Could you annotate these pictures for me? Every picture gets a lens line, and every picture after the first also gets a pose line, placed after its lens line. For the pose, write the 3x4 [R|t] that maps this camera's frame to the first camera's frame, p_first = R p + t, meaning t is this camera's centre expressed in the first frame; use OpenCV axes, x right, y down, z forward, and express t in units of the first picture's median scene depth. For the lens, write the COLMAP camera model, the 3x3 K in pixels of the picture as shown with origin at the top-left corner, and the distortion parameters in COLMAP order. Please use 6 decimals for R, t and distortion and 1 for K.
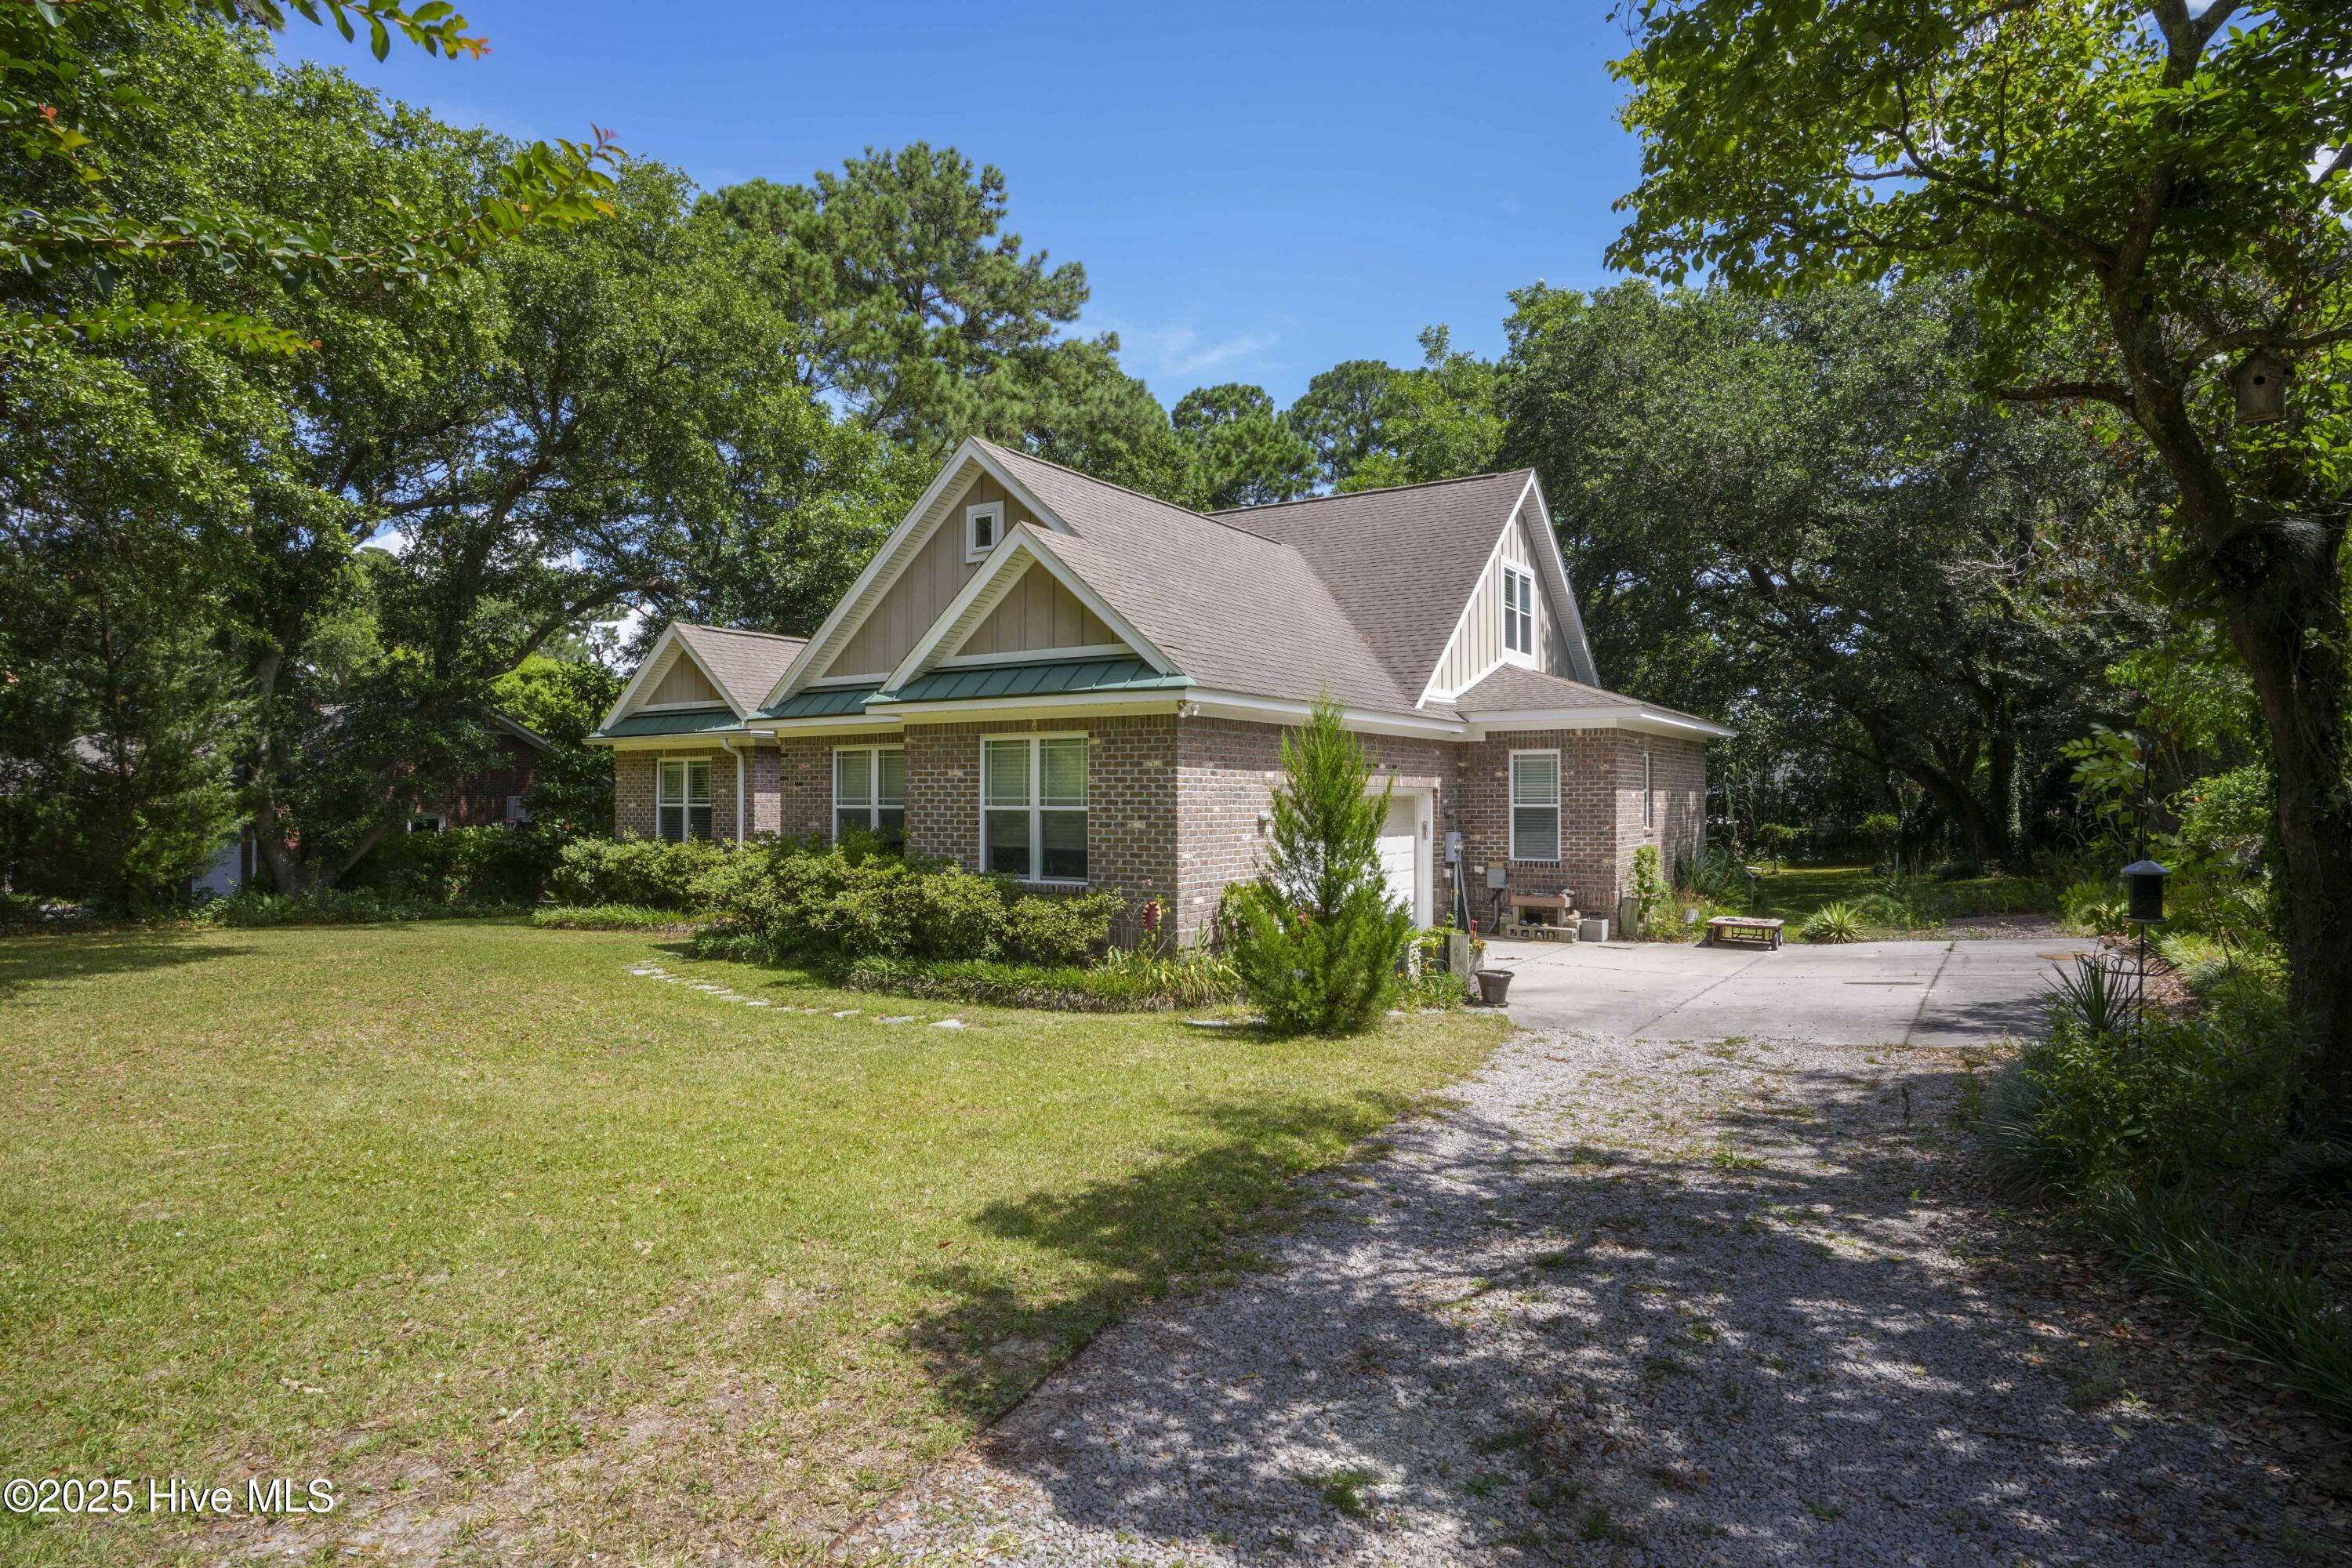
lens RADIAL K [[1324.2, 0, 1176.0], [0, 1324.2, 784.0], [0, 0, 1]] dist [-0.049045, 0.000042]
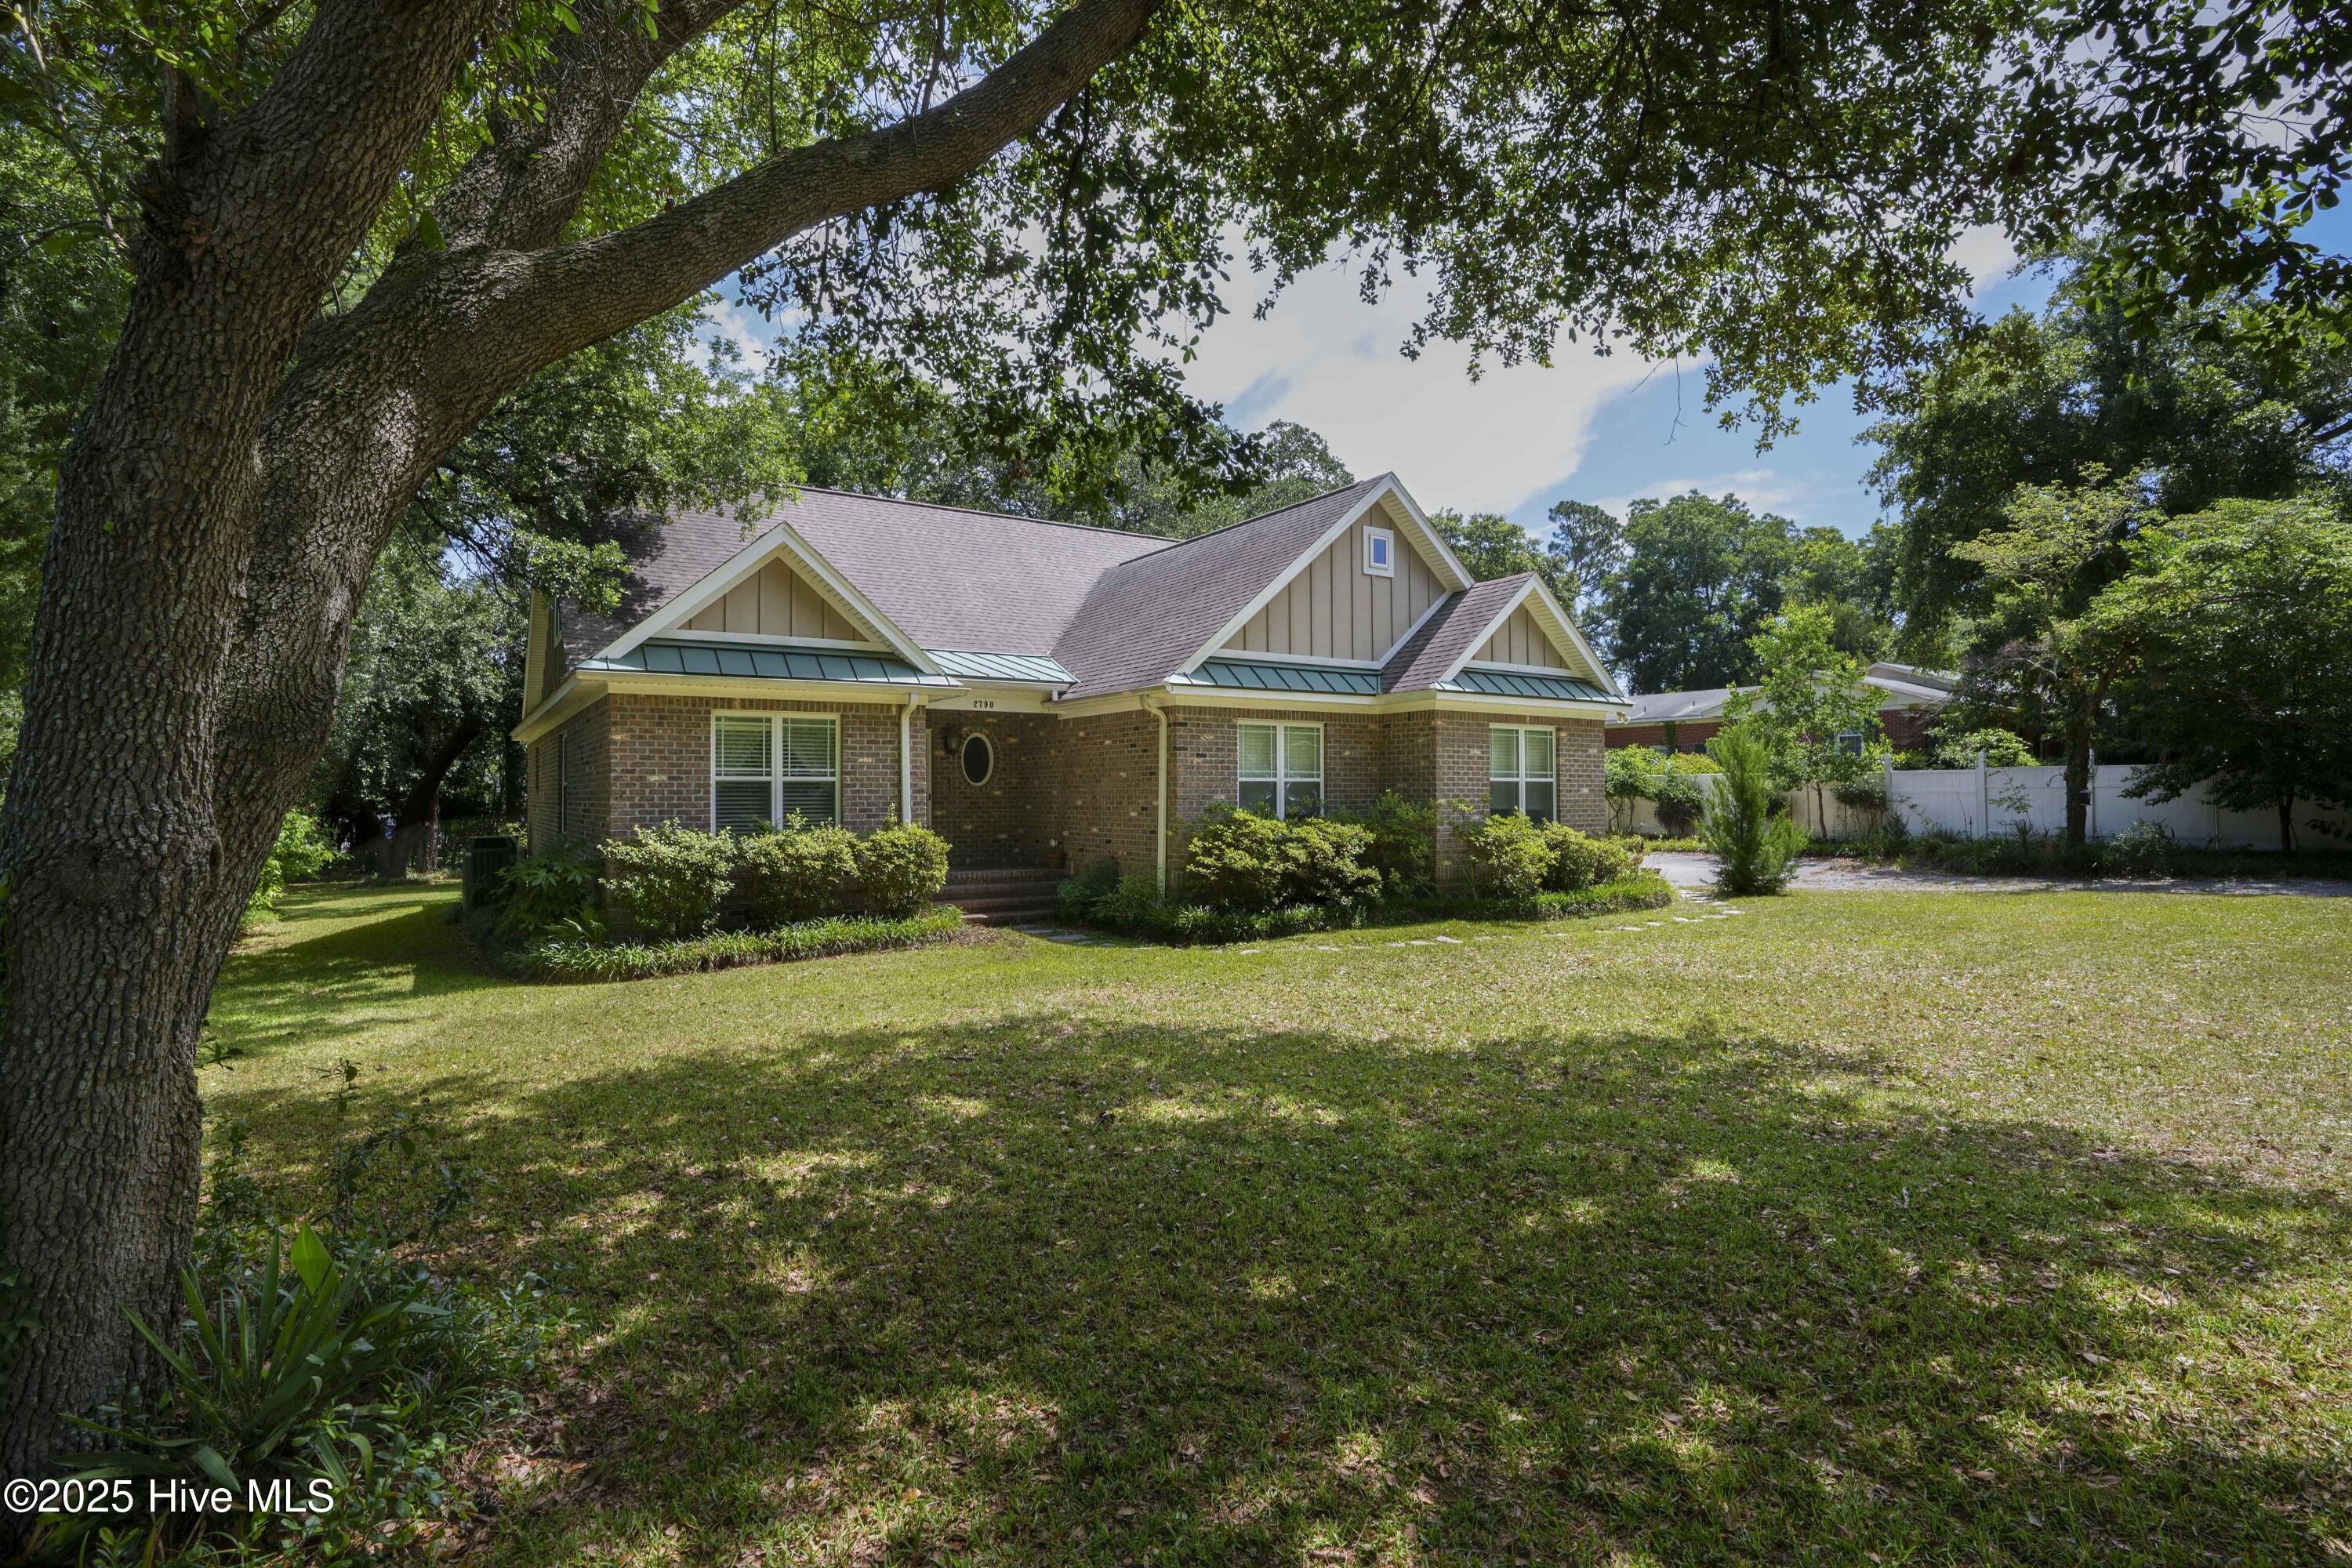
lens RADIAL K [[1122.1, 0, 1176.0], [0, 1122.1, 784.0], [0, 0, 1]] dist [-0.050538, 0.000370]
pose [[0.399508, 0.009839, 0.916677, -1.244412], [-0.007147, 0.999945, -0.007617, 0.032449], [-0.916702, -0.003508, 0.399556, 0.819699]]
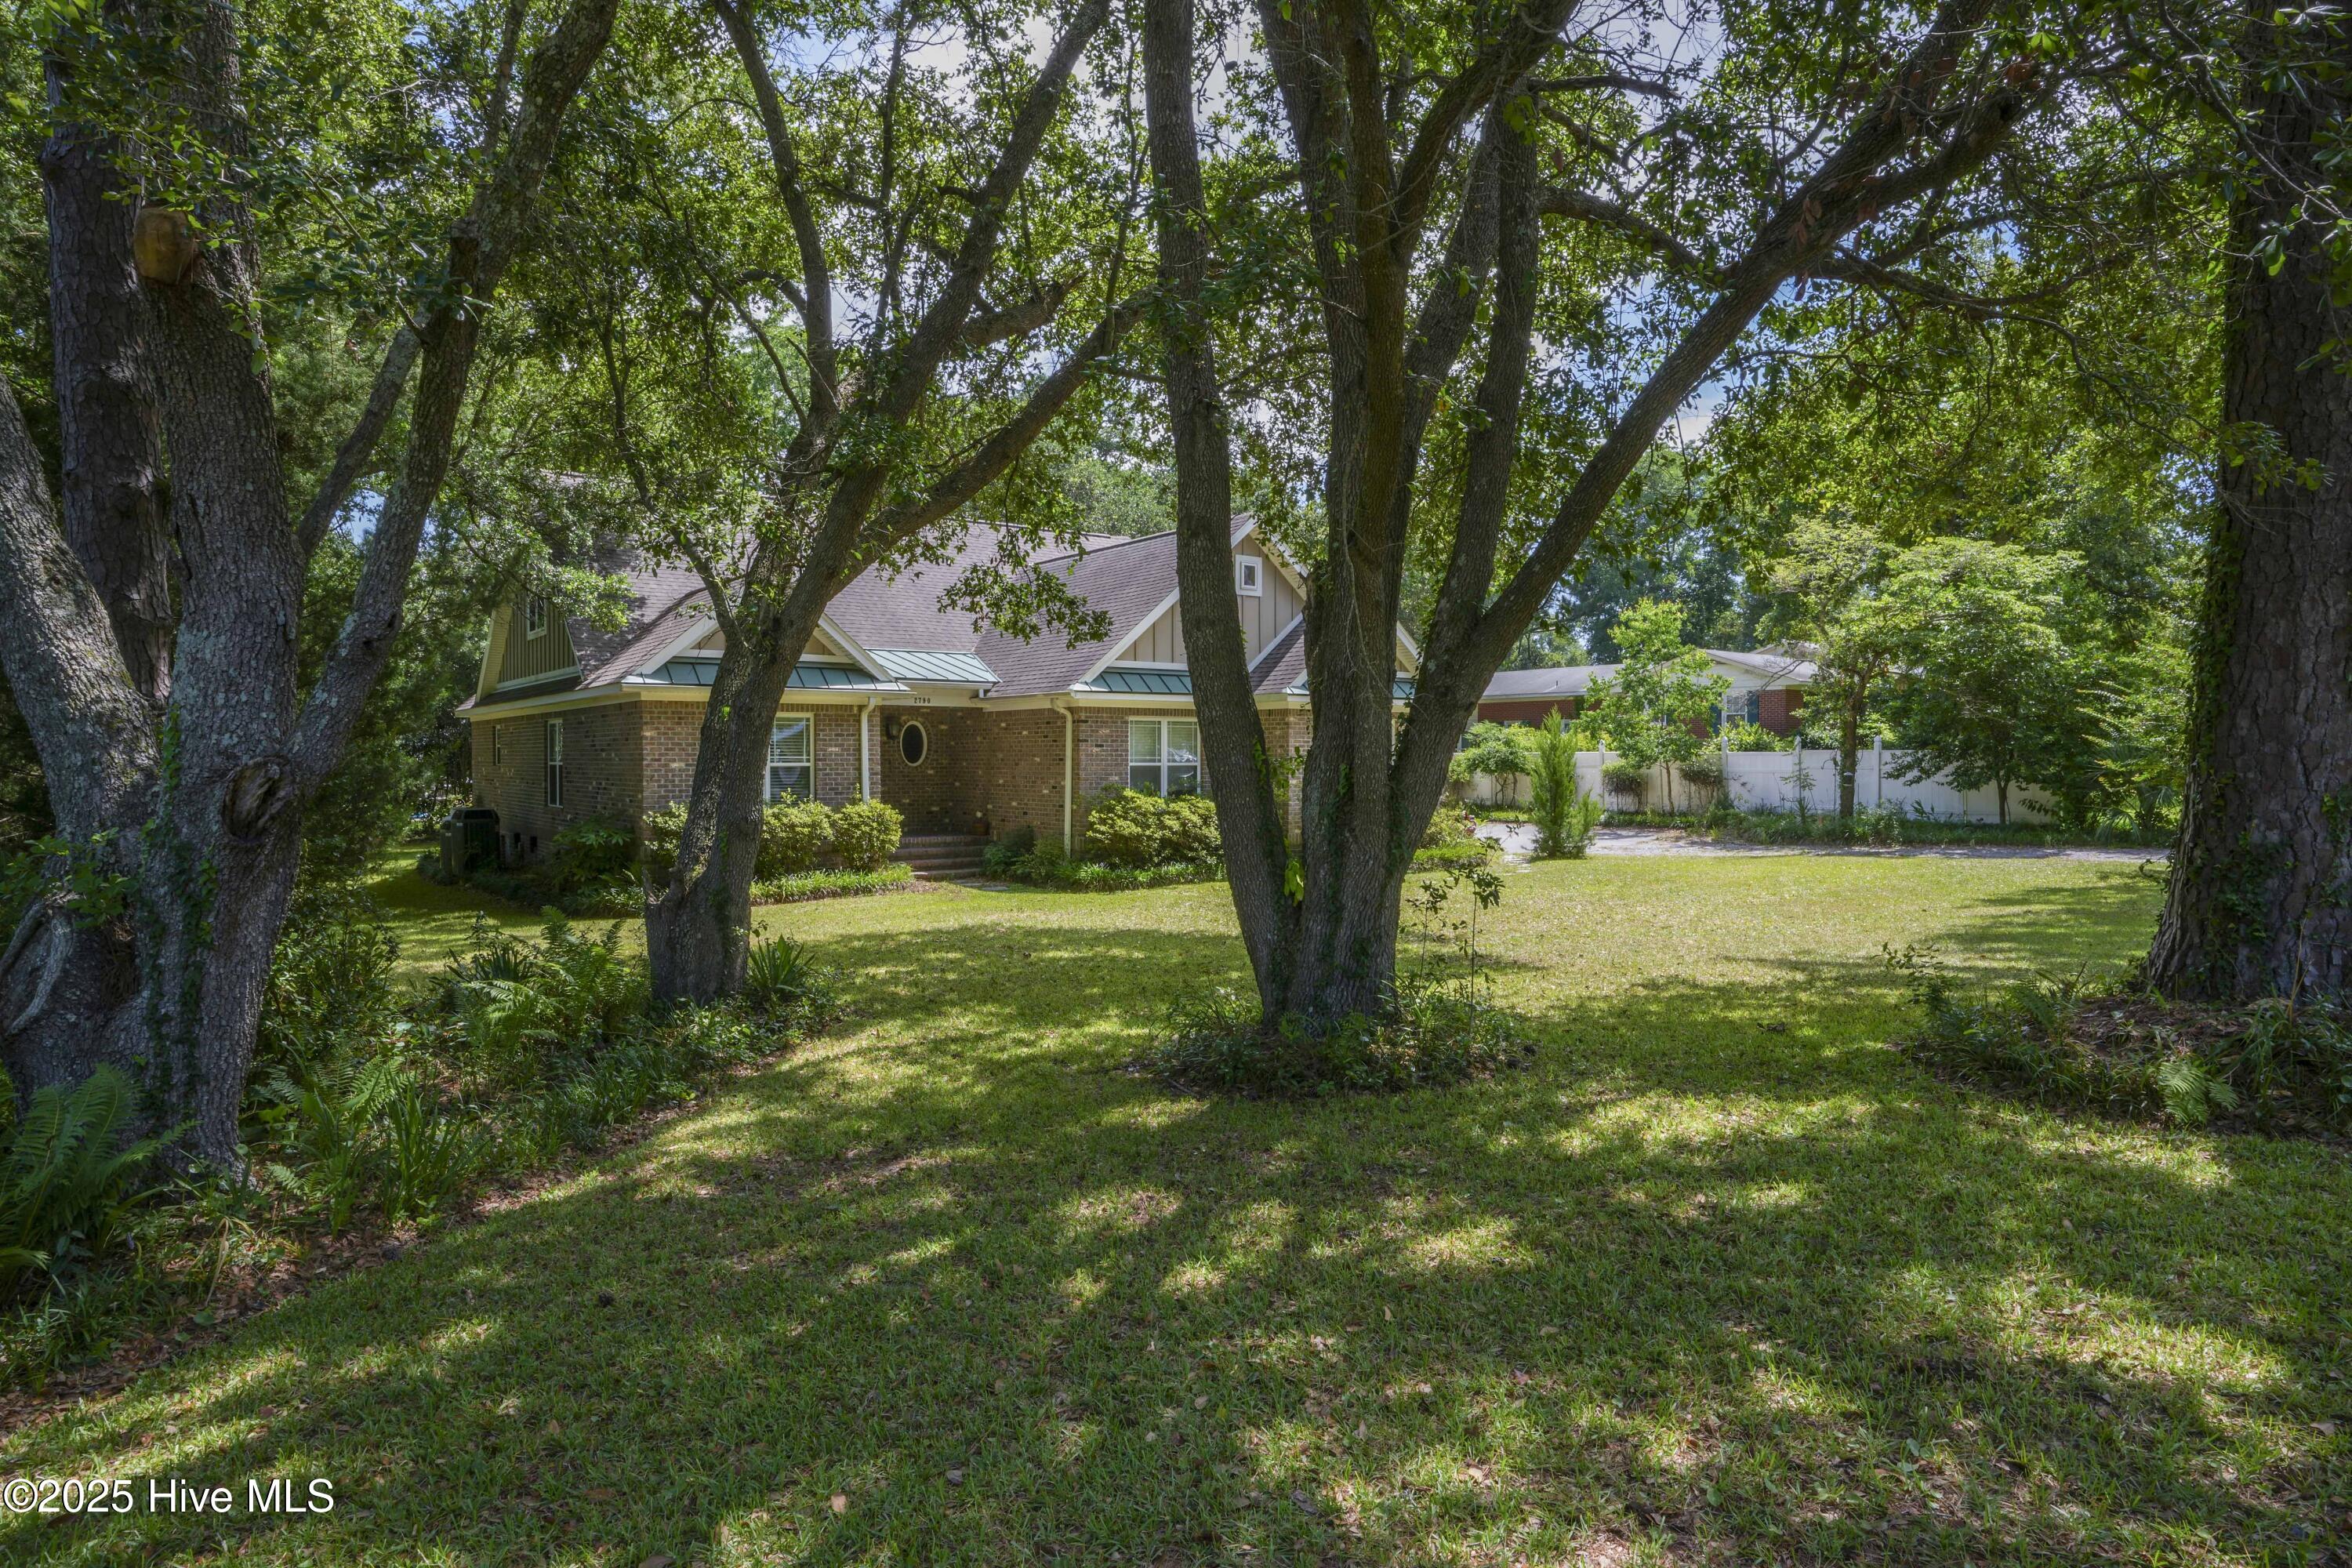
lens RADIAL K [[1324.2, 0, 1176.0], [0, 1324.2, 784.0], [0, 0, 1]] dist [-0.049045, 0.000042]
pose [[0.348474, -0.016462, 0.937174, -1.675267], [-0.010883, 0.999707, 0.021607, 0.009828], [-0.937255, -0.017729, 0.348193, 0.603801]]
